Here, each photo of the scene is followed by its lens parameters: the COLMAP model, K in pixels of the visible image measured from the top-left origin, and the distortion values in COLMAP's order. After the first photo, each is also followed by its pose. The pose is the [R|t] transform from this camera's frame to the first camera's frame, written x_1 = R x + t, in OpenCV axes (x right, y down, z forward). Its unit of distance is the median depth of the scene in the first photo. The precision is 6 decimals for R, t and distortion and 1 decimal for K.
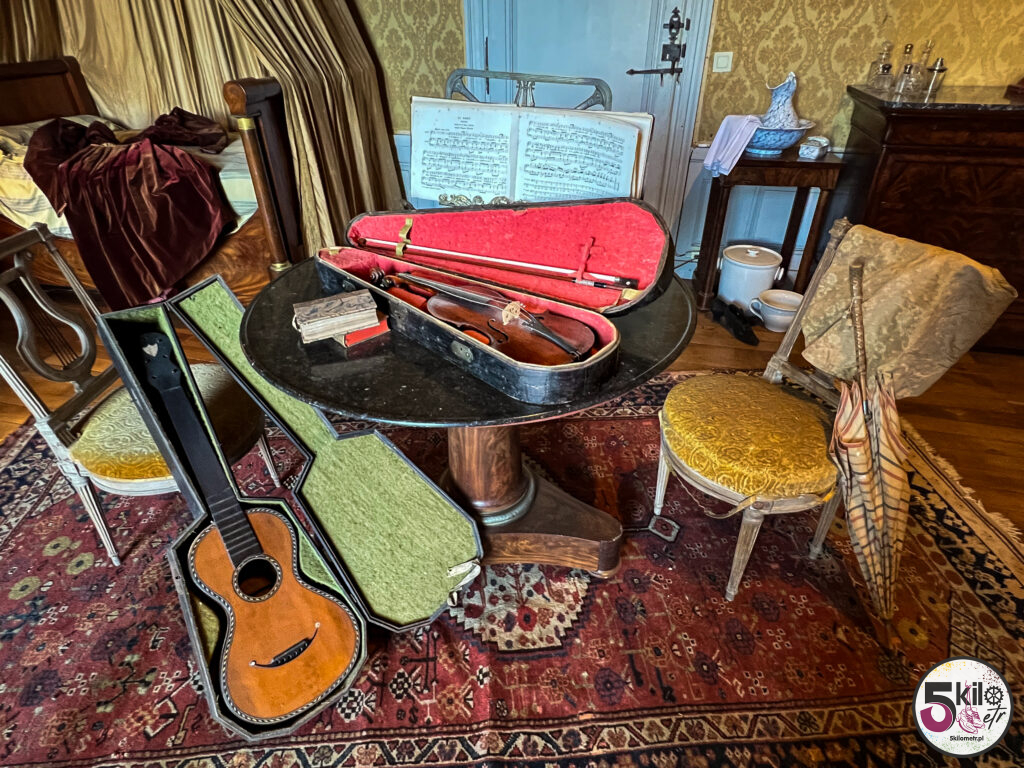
lens RADIAL K [[578.4, 0, 511.6], [0, 578.4, 383.3], [0, 0, 1]] dist [-0.001883, 0.003055]
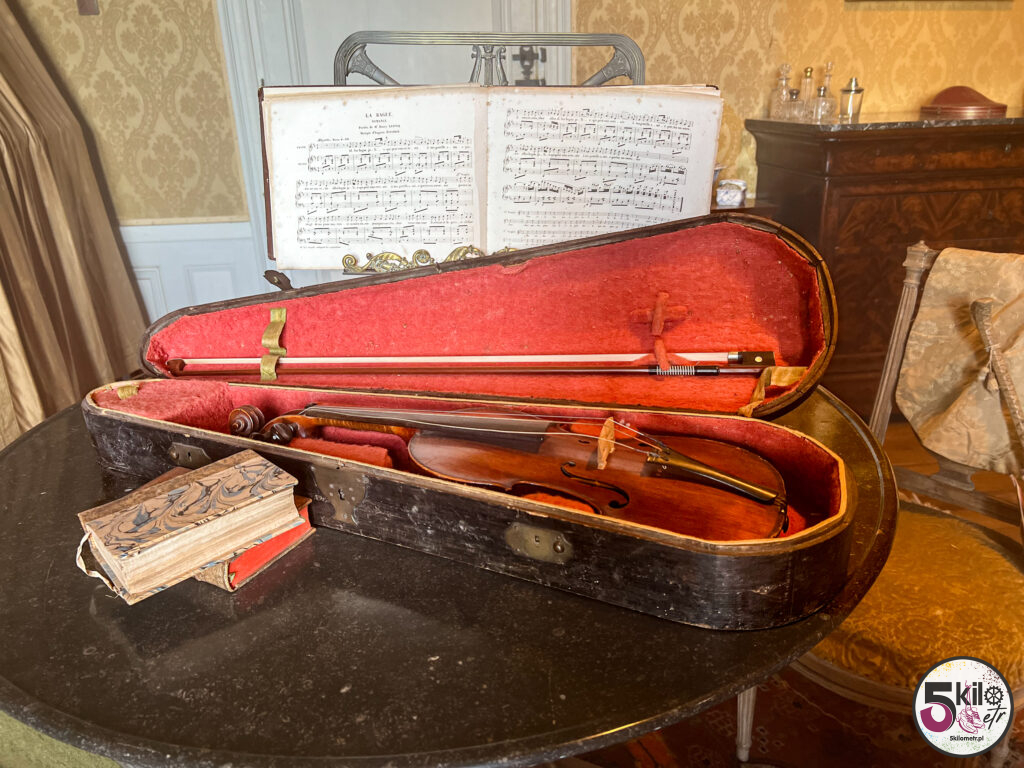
lens RADIAL K [[771.5, 0, 511.6], [0, 771.5, 386.1], [0, 0, 1]] dist [0.055345, -0.063574]
pose [[0.942231, -0.138203, 0.305123, -0.215369], [0.200539, 0.962371, -0.183375, -0.053151], [-0.268298, 0.233970, 0.934491, 0.334503]]
